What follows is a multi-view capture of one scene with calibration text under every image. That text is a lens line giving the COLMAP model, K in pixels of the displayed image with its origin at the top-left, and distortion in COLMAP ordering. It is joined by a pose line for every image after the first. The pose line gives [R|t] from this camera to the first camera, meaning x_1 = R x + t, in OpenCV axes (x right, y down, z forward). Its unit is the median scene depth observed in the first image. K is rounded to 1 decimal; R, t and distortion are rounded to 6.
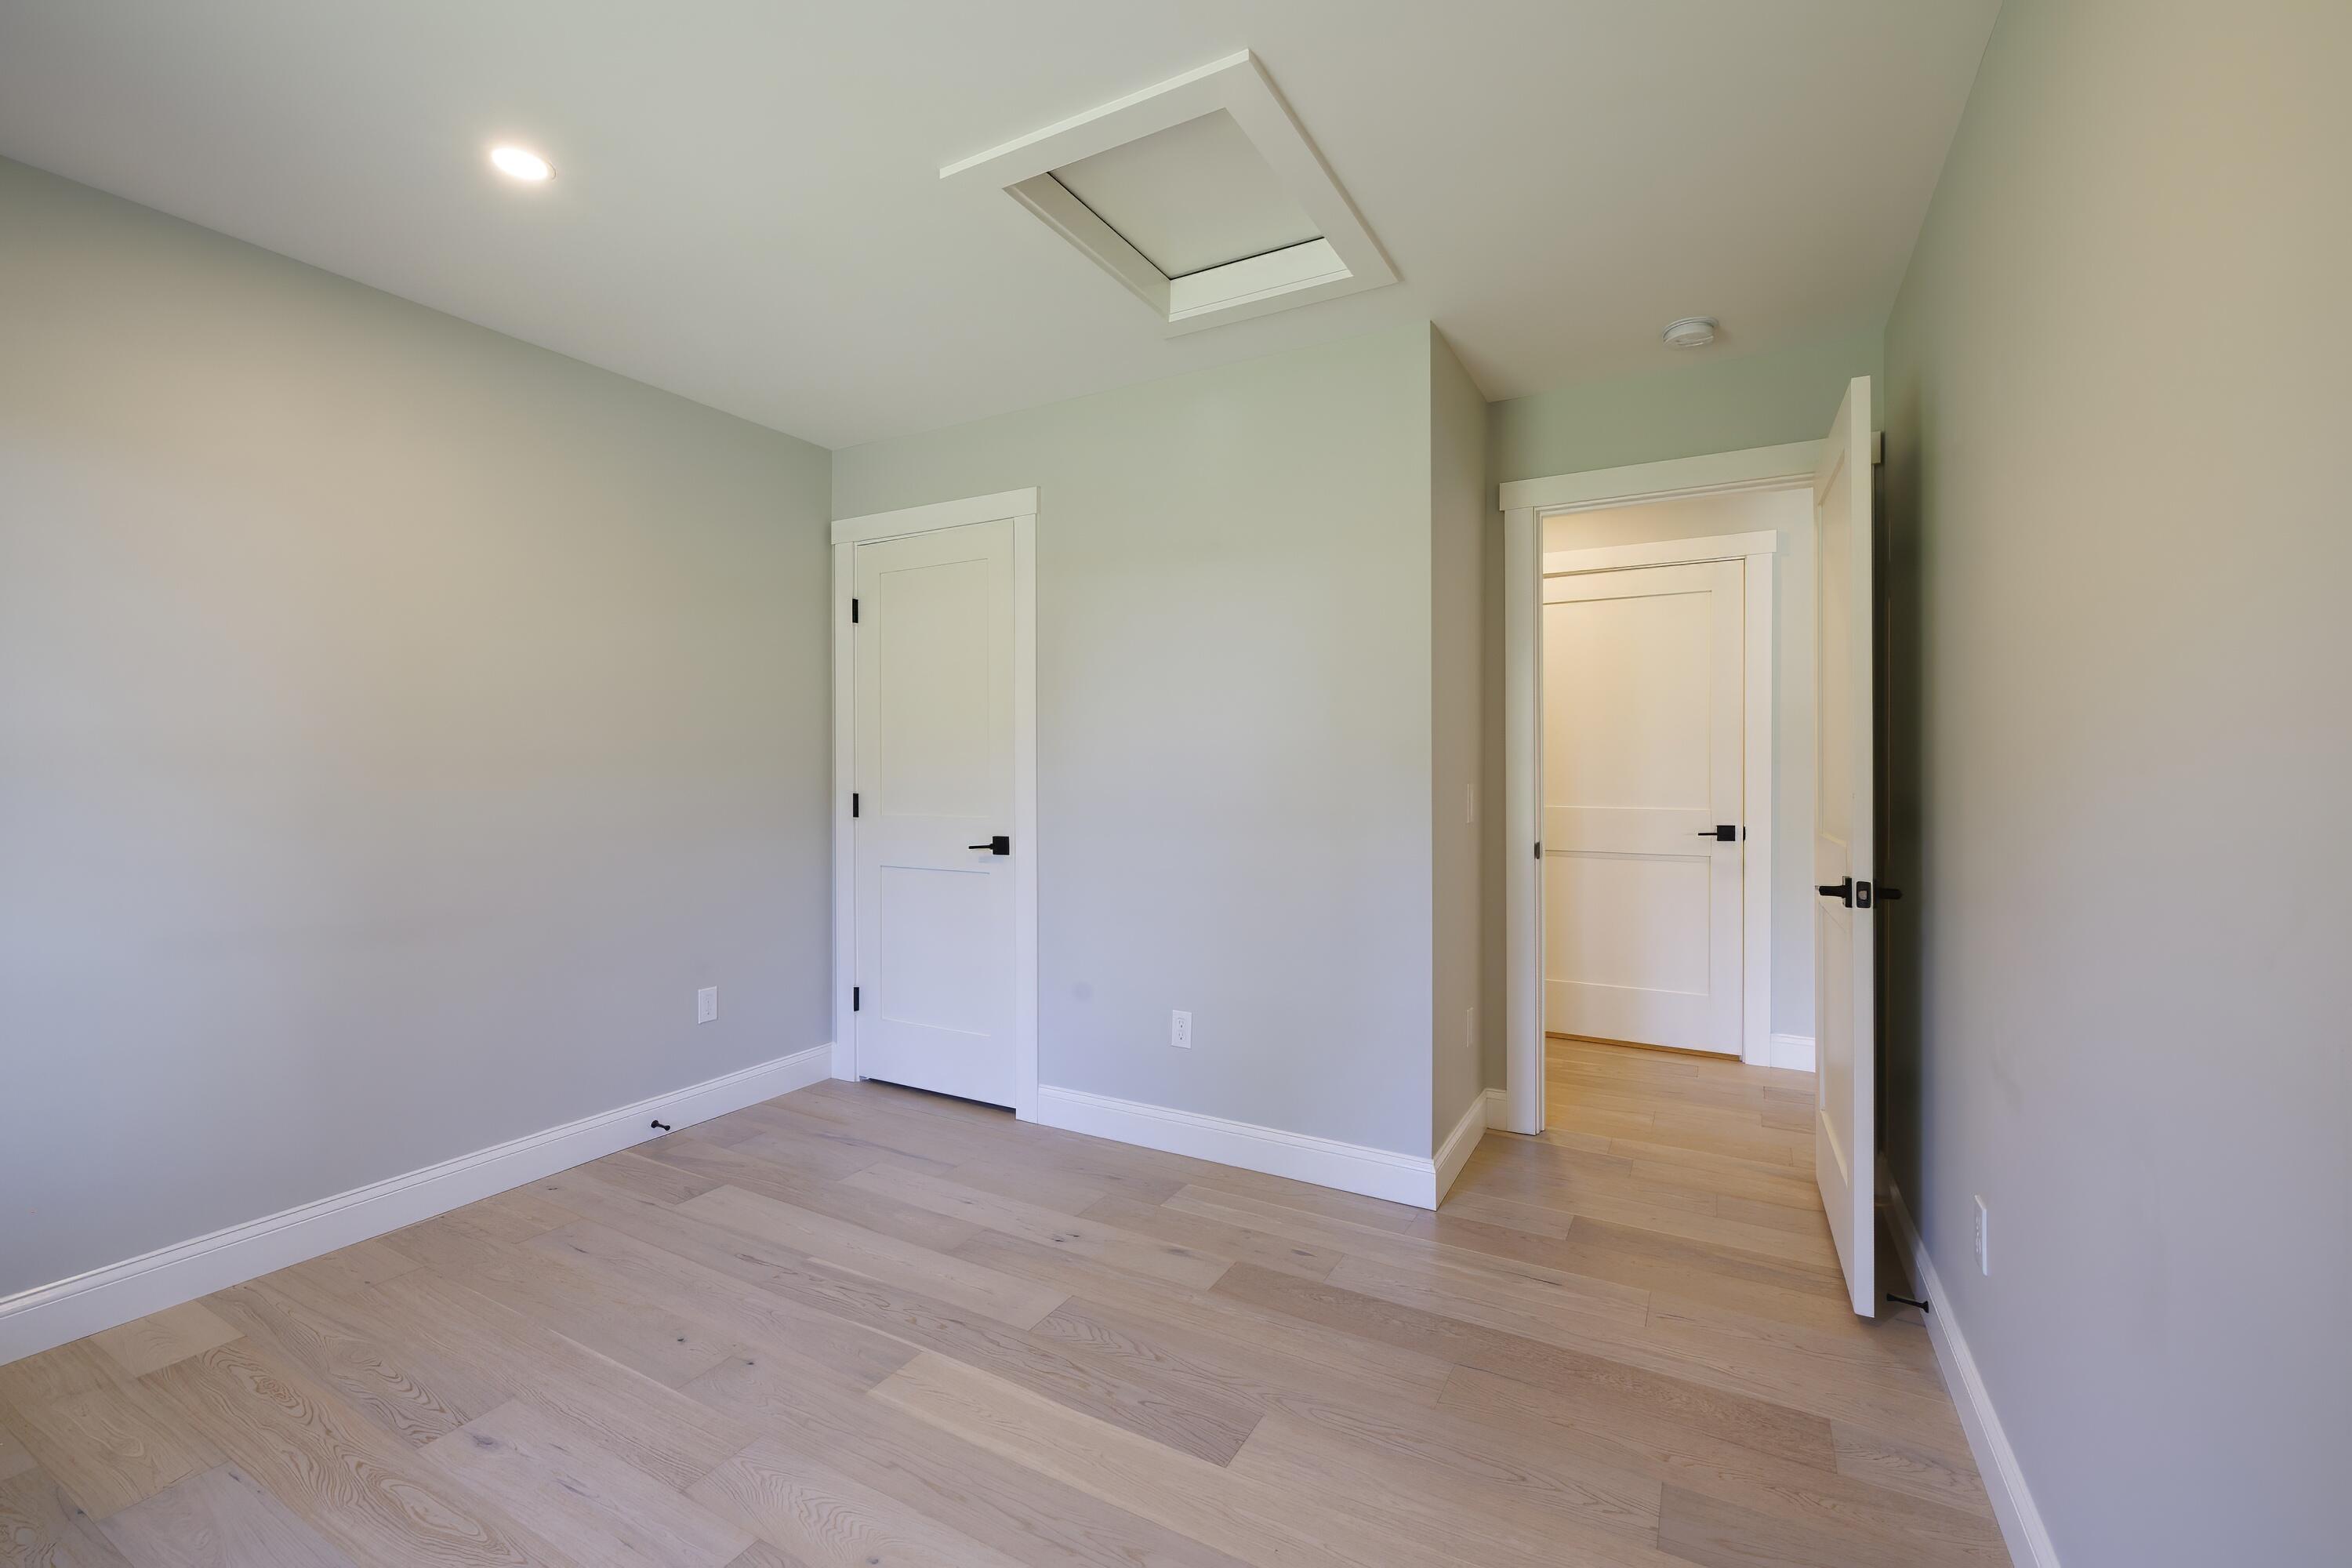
lens RADIAL K [[992.3, 0, 1180.3], [0, 992.3, 773.7], [0, 0, 1]] dist [0.002231, 0.000245]
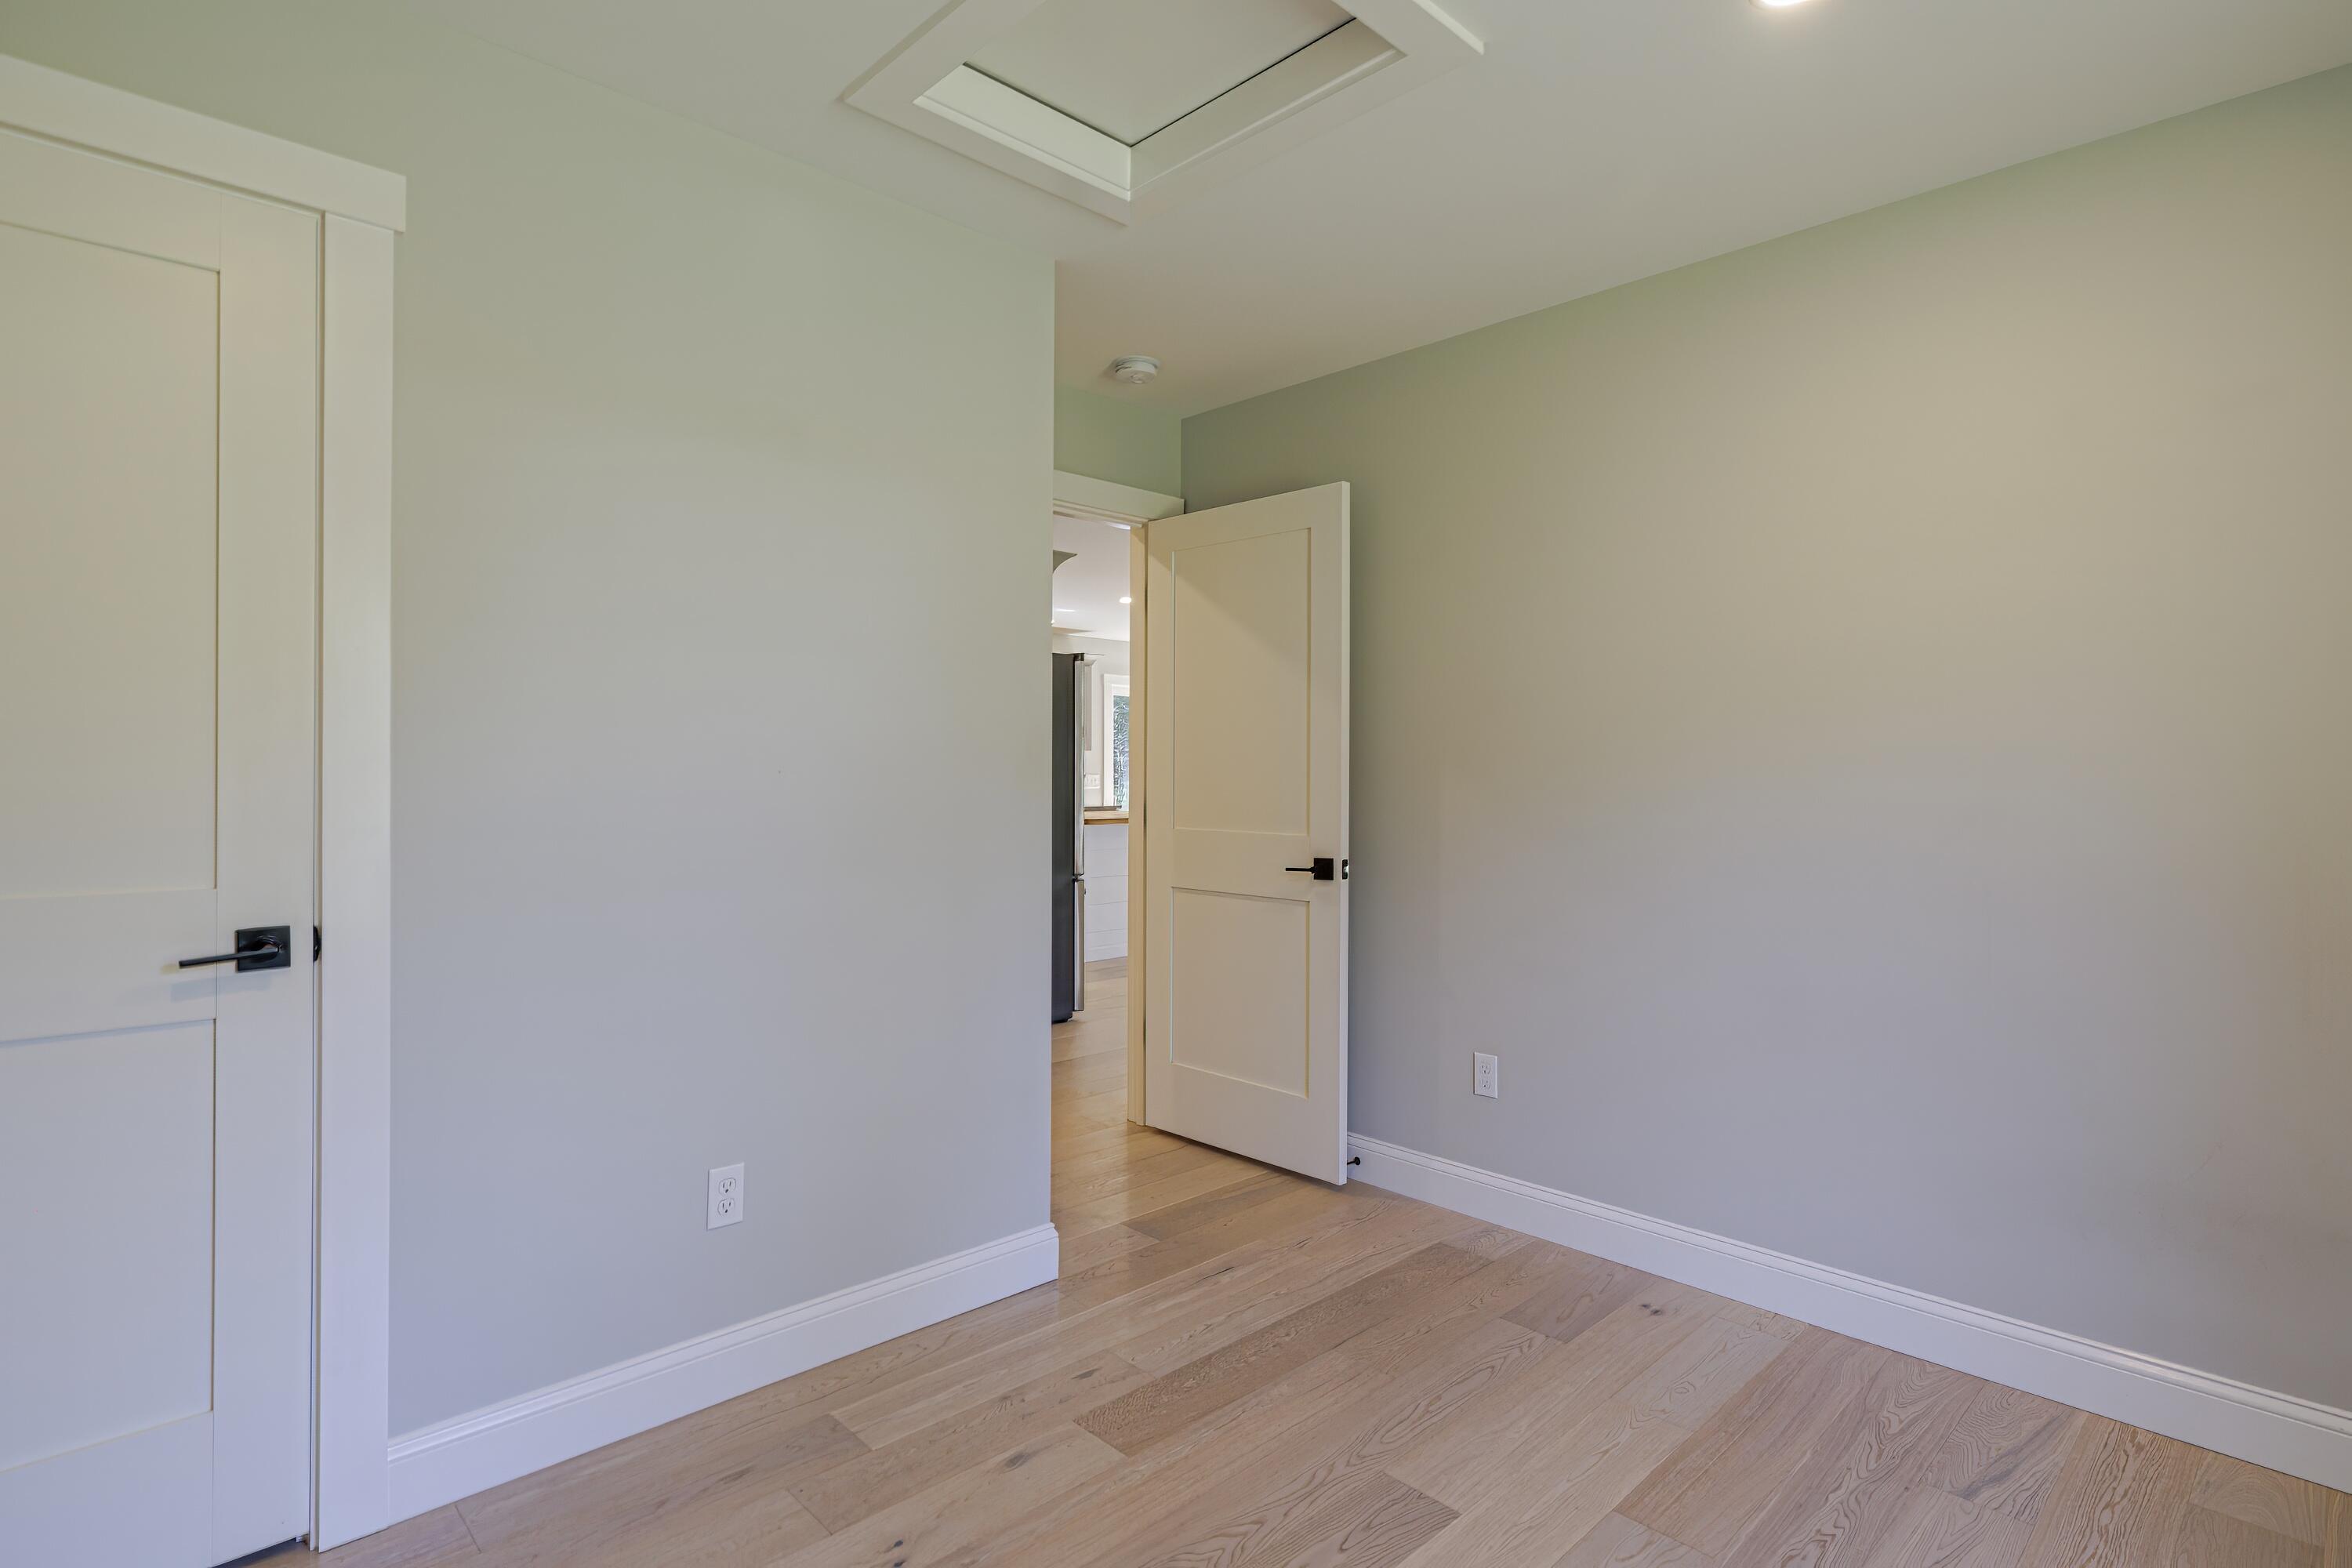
lens RADIAL K [[1183.1, 0, 1187.6], [0, 1183.1, 766.6], [0, 0, 1]] dist [-0.004304, 0.000574]
pose [[0.285388, 0.003594, 0.958405, -0.798761], [-0.001582, 0.999993, -0.003278, -0.008215], [-0.958411, -0.000581, 0.285392, 0.666836]]
